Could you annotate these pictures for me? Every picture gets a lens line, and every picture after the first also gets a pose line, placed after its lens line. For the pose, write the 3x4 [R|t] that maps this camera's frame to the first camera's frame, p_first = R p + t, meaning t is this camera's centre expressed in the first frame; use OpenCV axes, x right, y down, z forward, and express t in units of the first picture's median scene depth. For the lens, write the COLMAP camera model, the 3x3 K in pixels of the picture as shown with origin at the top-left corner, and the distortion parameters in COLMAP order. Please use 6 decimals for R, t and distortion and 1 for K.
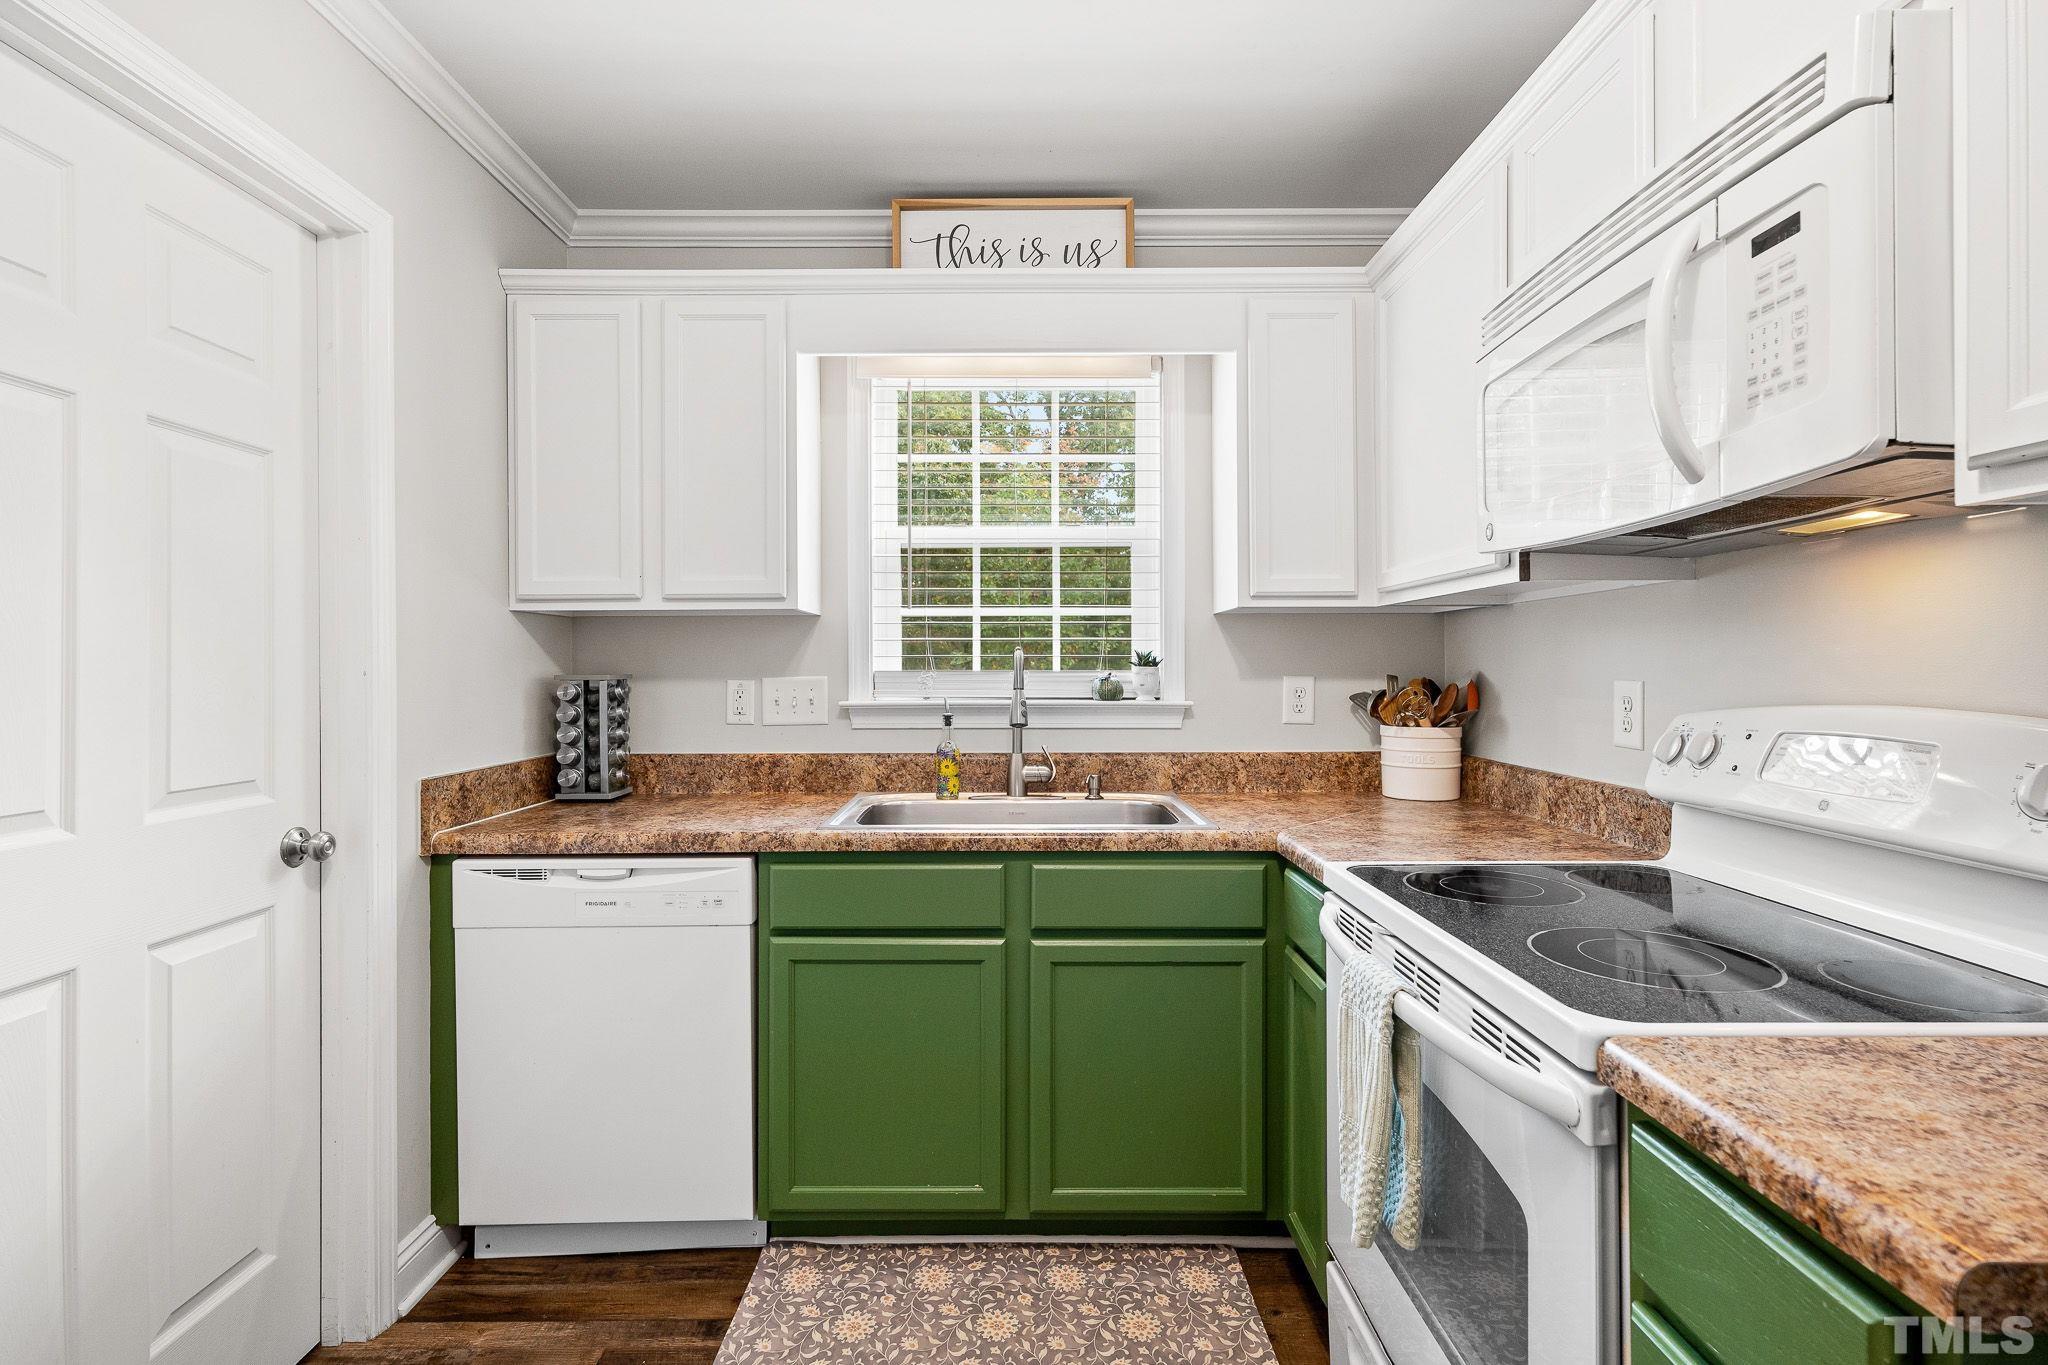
lens RADIAL K [[952.3, 0, 1024.4], [0, 952.3, 673.1], [0, 0, 1]] dist [-0.003665, 0.005880]
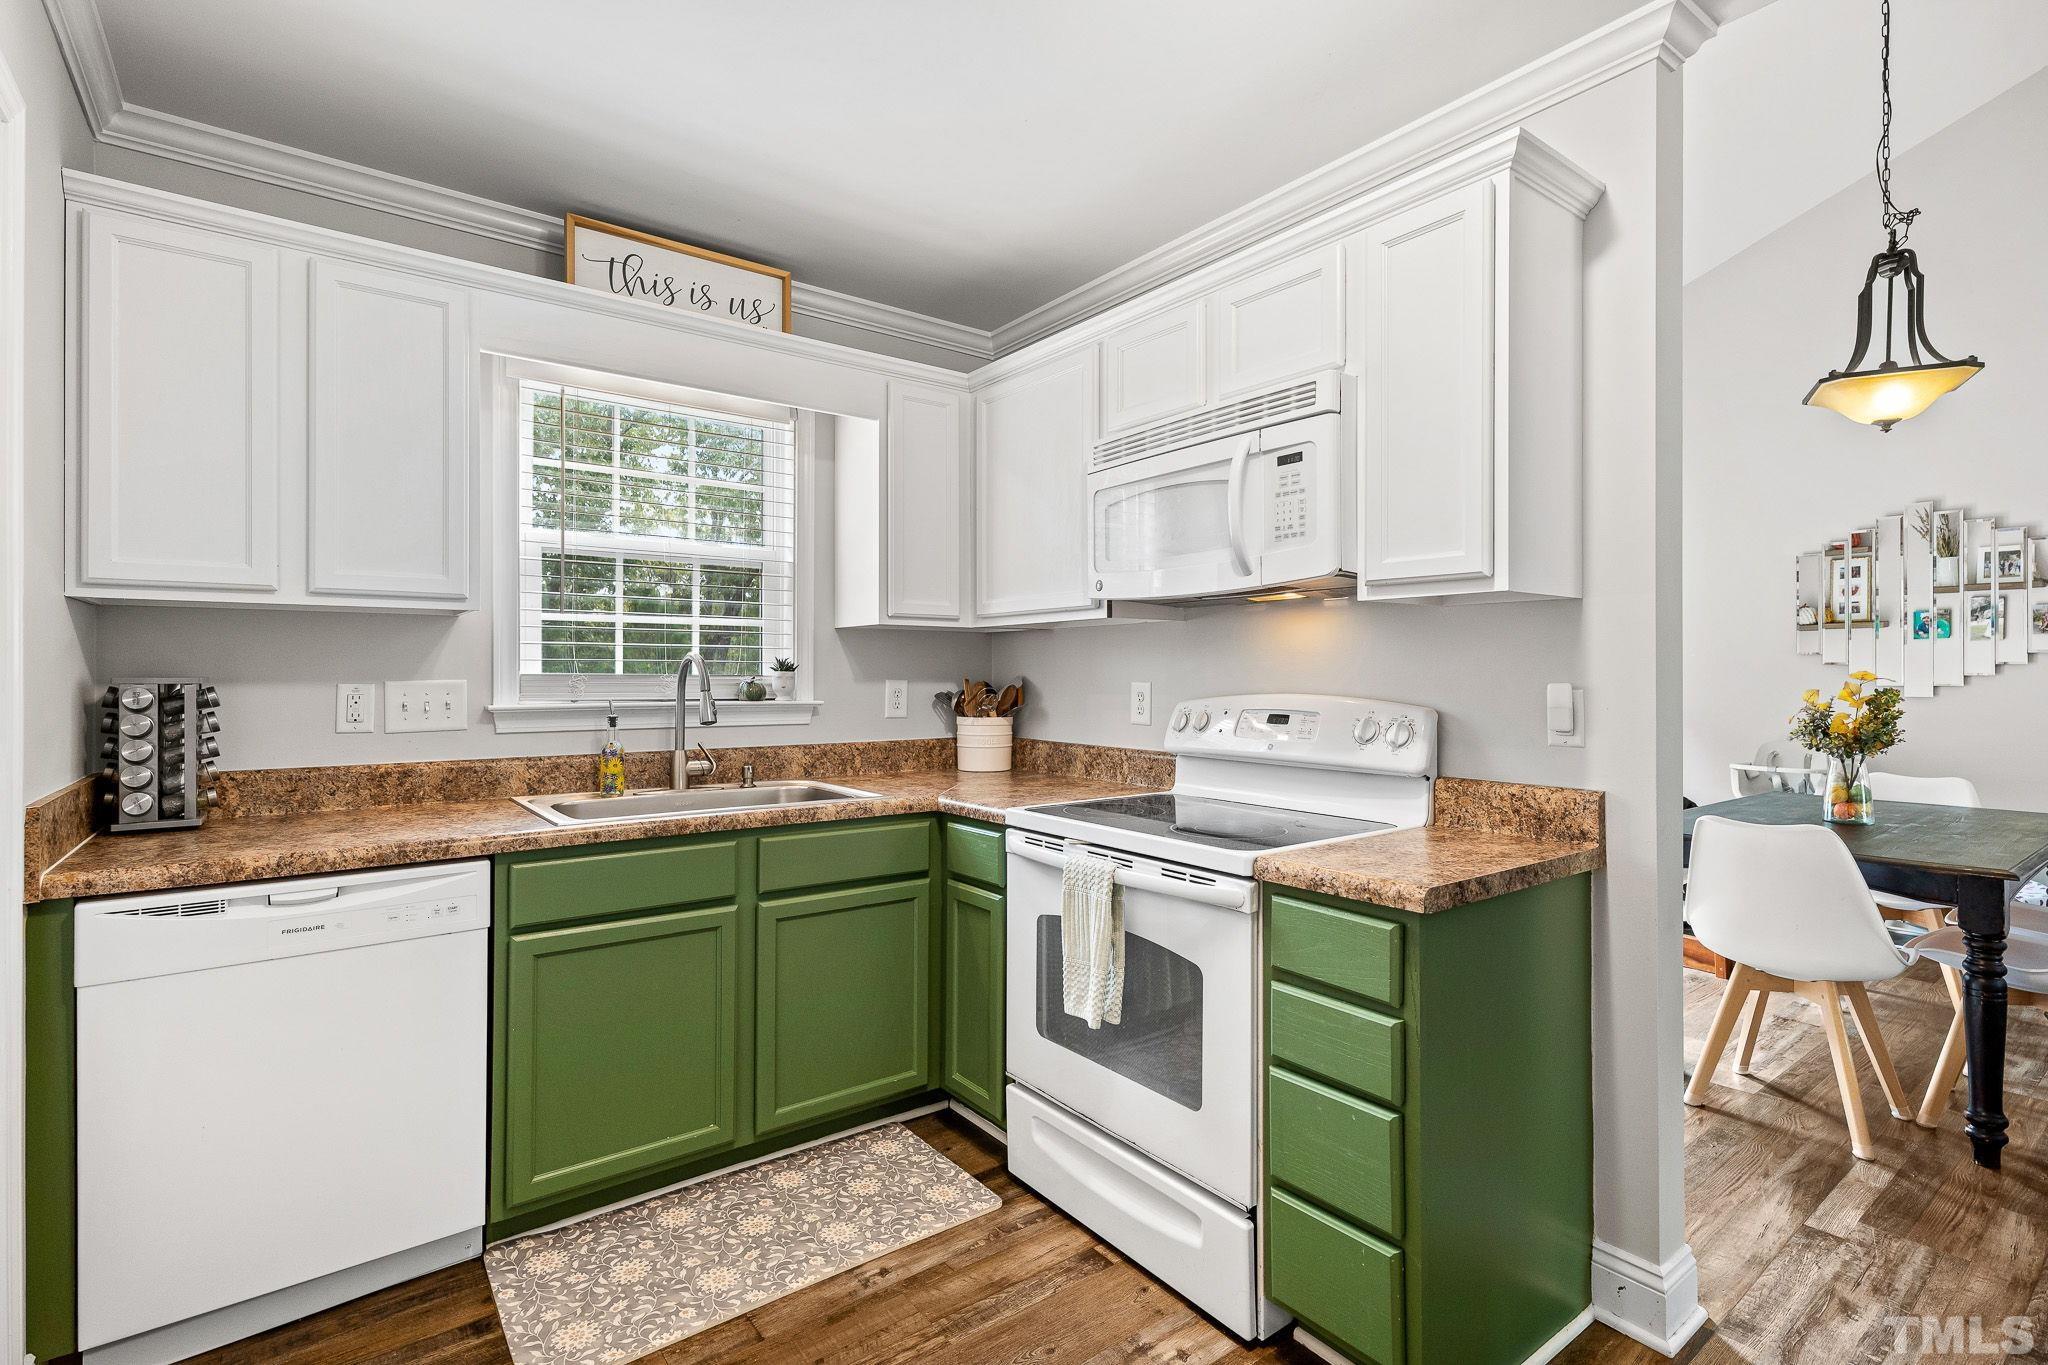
lens RADIAL K [[948.1, 0, 1024.0], [0, 948.1, 682.5], [0, 0, 1]] dist [0.001719, 0.000511]
pose [[0.799825, -0.001240, 0.600232, -0.370390], [-0.000611, 0.999996, 0.002879, 0.003355], [-0.600233, -0.002670, 0.799820, -0.114339]]
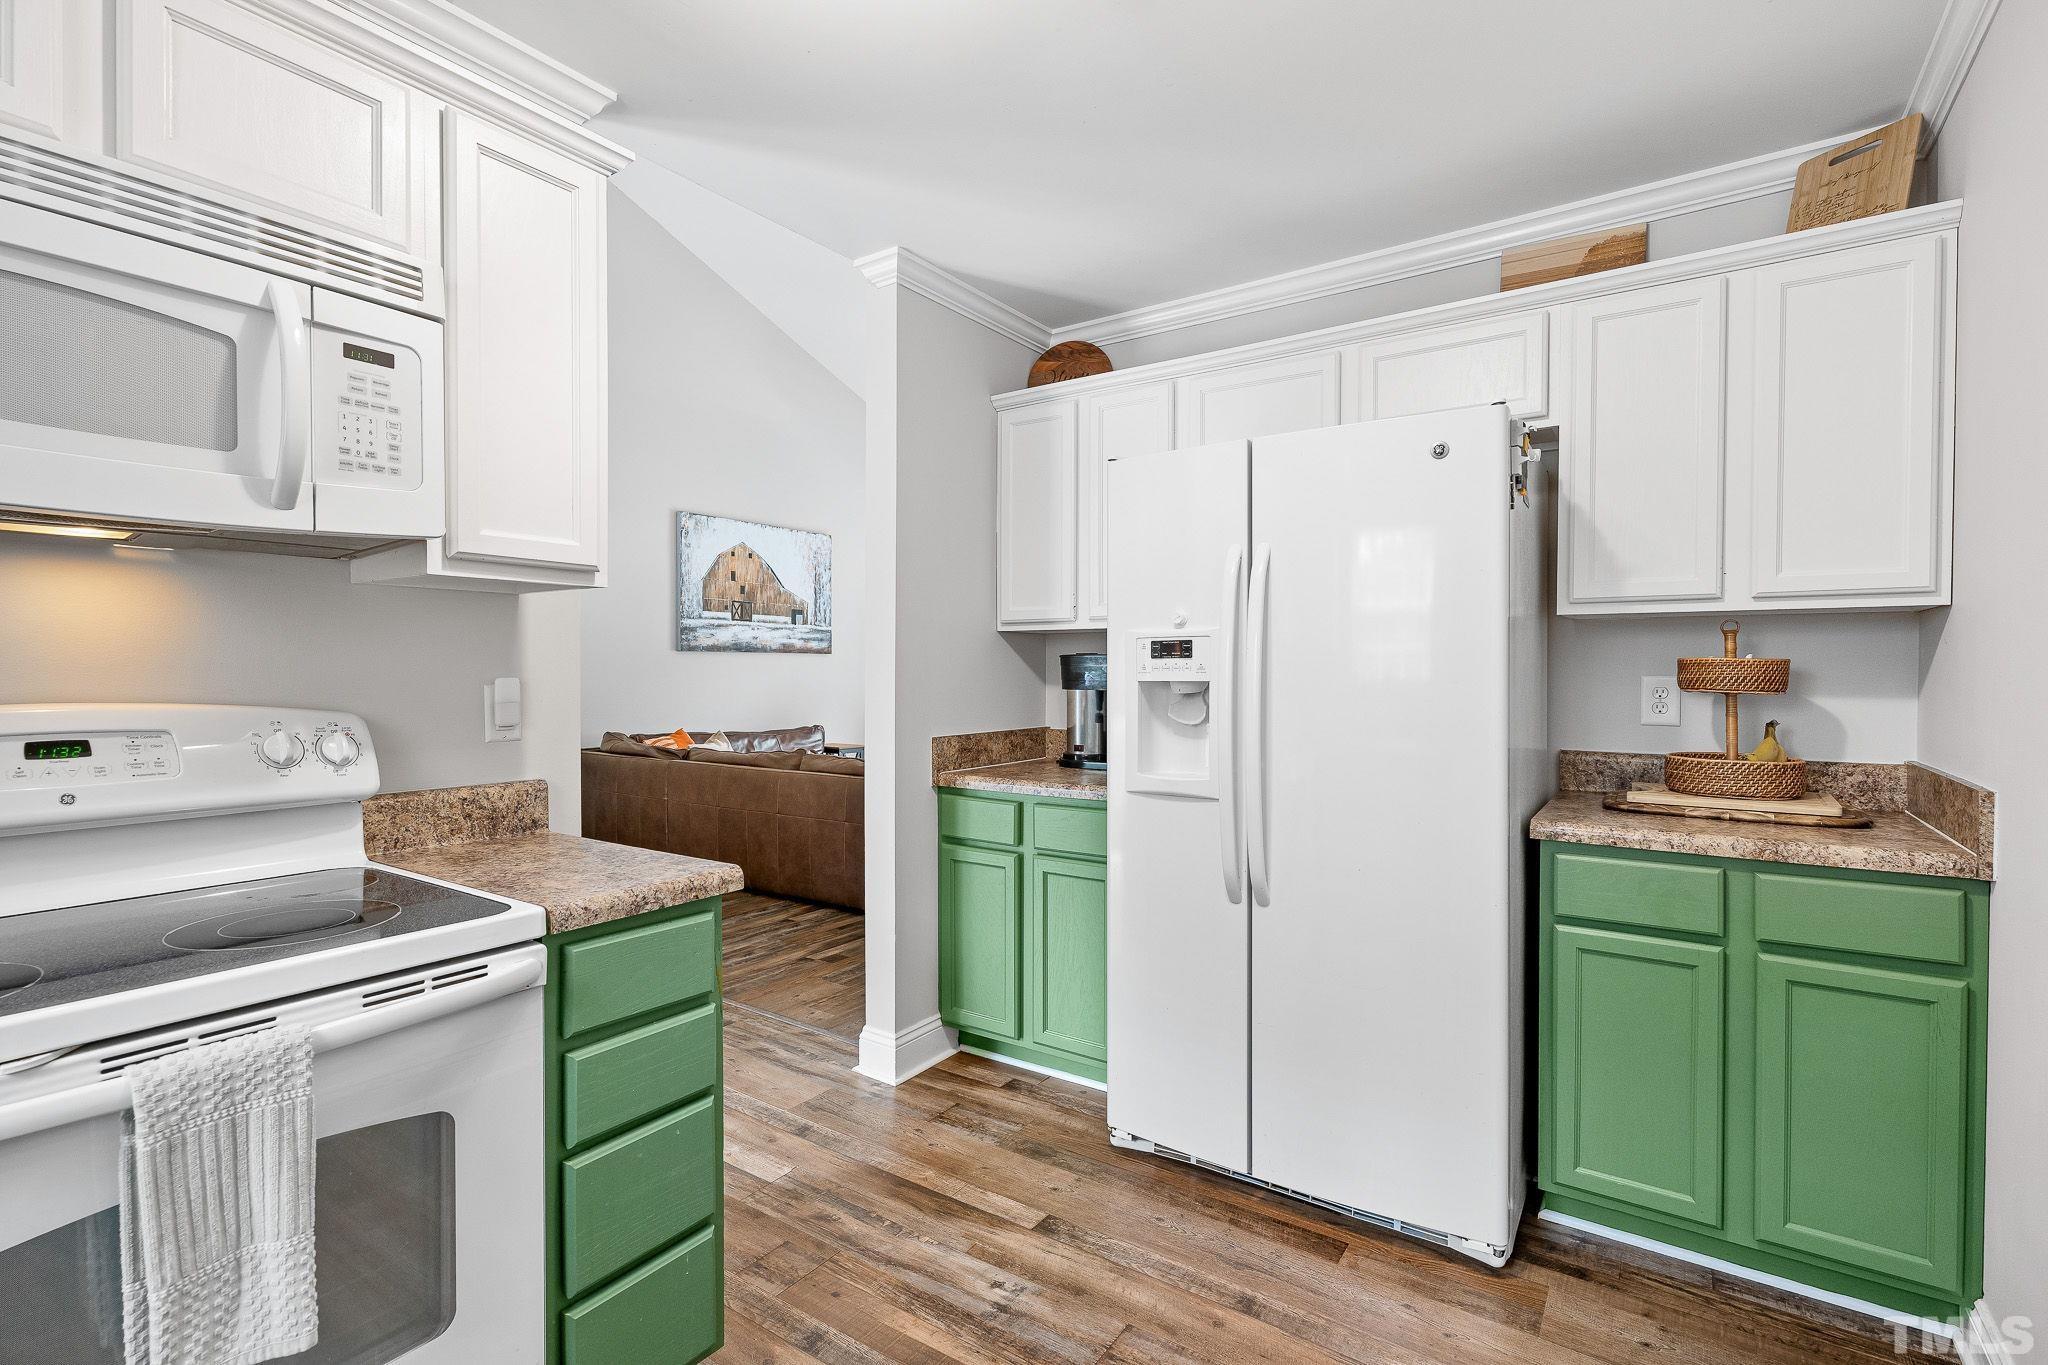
lens RADIAL K [[952.3, 0, 1024.4], [0, 952.3, 673.1], [0, 0, 1]] dist [-0.003665, 0.005880]
pose [[-0.821023, 0.000791, 0.570895, -0.337969], [0.005283, 0.999967, 0.006212, -0.000292], [-0.570871, 0.008116, -0.821000, 0.684837]]
